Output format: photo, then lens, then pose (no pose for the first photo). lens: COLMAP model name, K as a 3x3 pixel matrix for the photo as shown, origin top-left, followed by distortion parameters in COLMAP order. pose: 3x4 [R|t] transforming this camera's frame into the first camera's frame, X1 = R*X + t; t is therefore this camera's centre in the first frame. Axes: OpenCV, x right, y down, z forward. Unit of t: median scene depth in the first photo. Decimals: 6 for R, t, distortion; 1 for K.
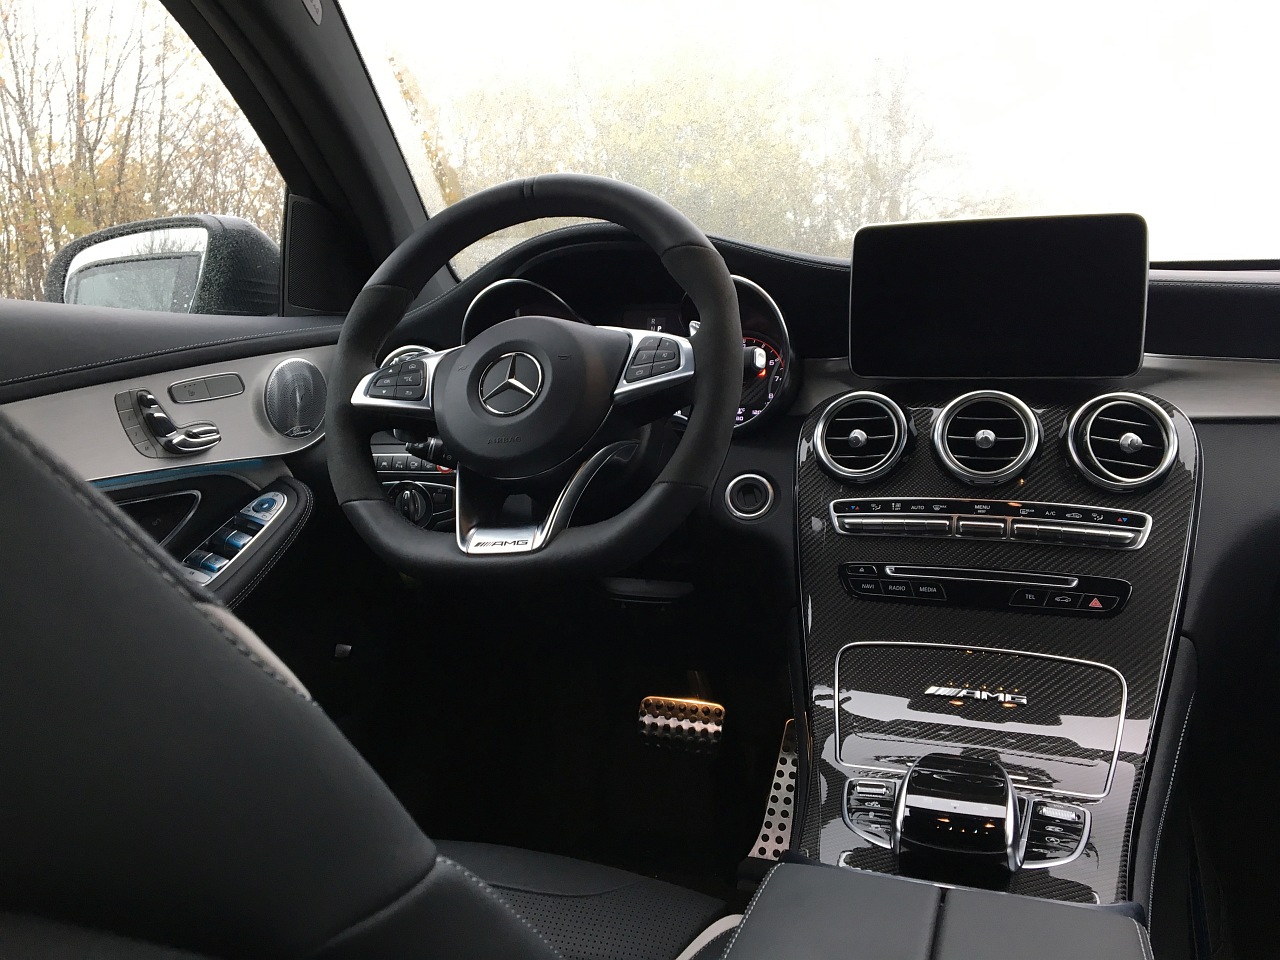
lens RADIAL K [[1072.4, 0, 638.1], [0, 1072.4, 481.0], [0, 0, 1]] dist [0.072365, -0.127278]
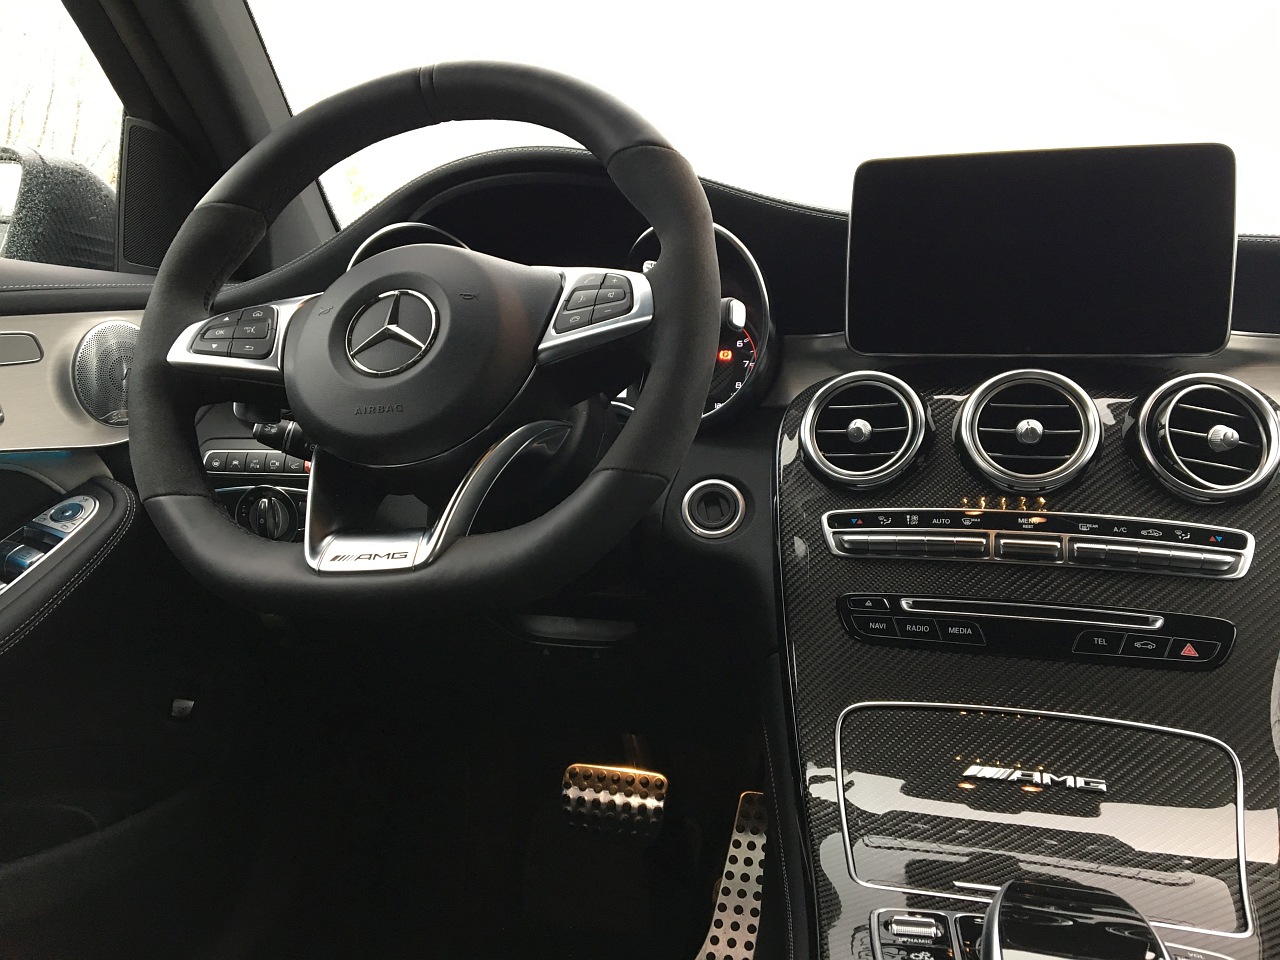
lens RADIAL K [[1072.4, 0, 638.1], [0, 1072.4, 481.0], [0, 0, 1]] dist [0.072365, -0.127278]
pose [[0.997503, 0.018525, 0.068147, -0.002873], [-0.015401, 0.998819, -0.046082, 0.033633], [-0.068921, 0.044918, 0.996610, 0.257857]]
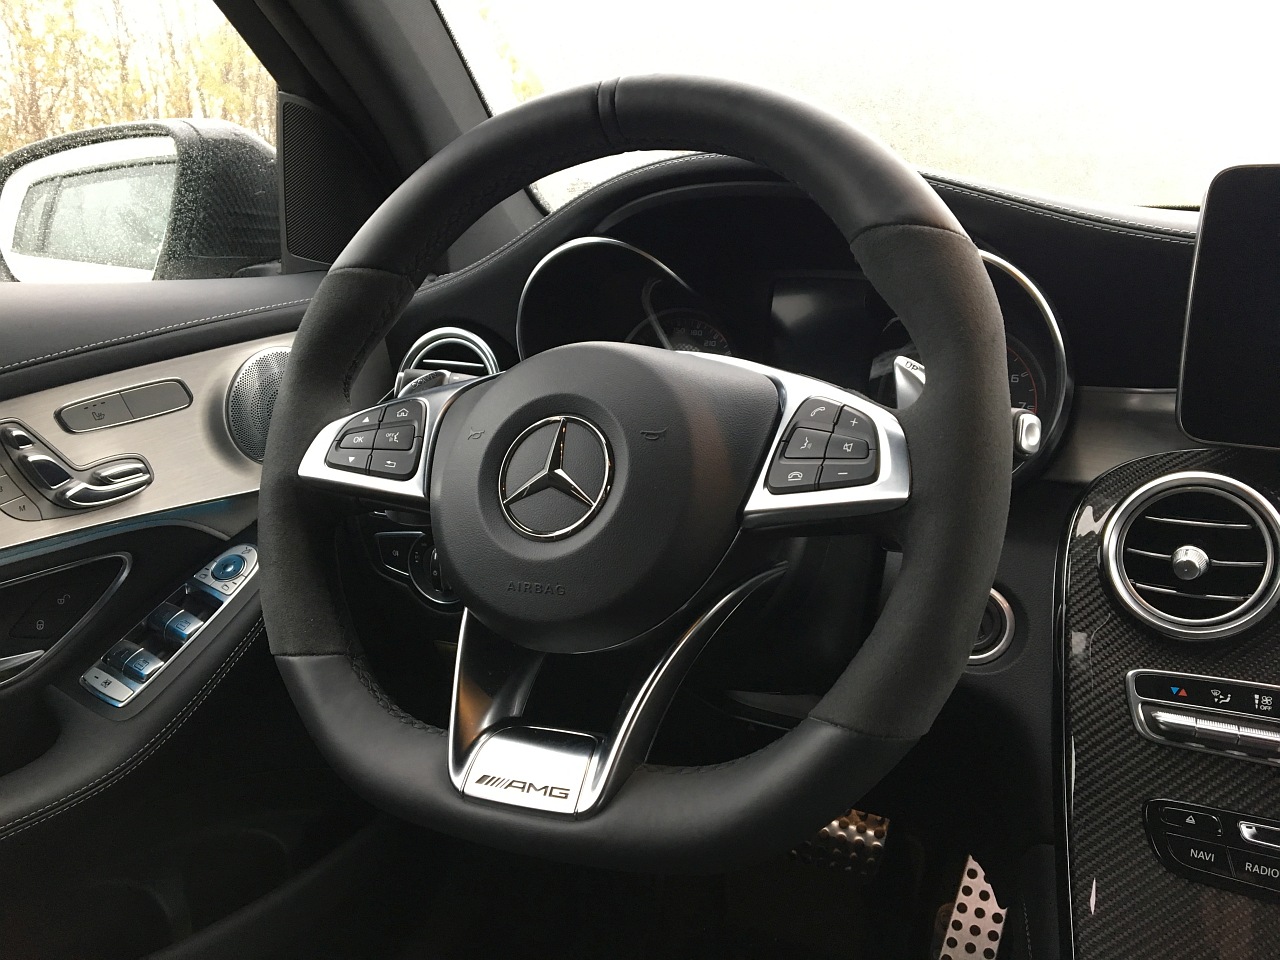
lens RADIAL K [[1102.7, 0, 639.6], [0, 1102.7, 476.2], [0, 0, 1]] dist [0.038364, -0.061163]
pose [[0.990420, 0.046302, -0.130097, -0.003358], [-0.032286, 0.993643, 0.107849, -0.136640], [0.134264, -0.102615, 0.985618, 0.411833]]
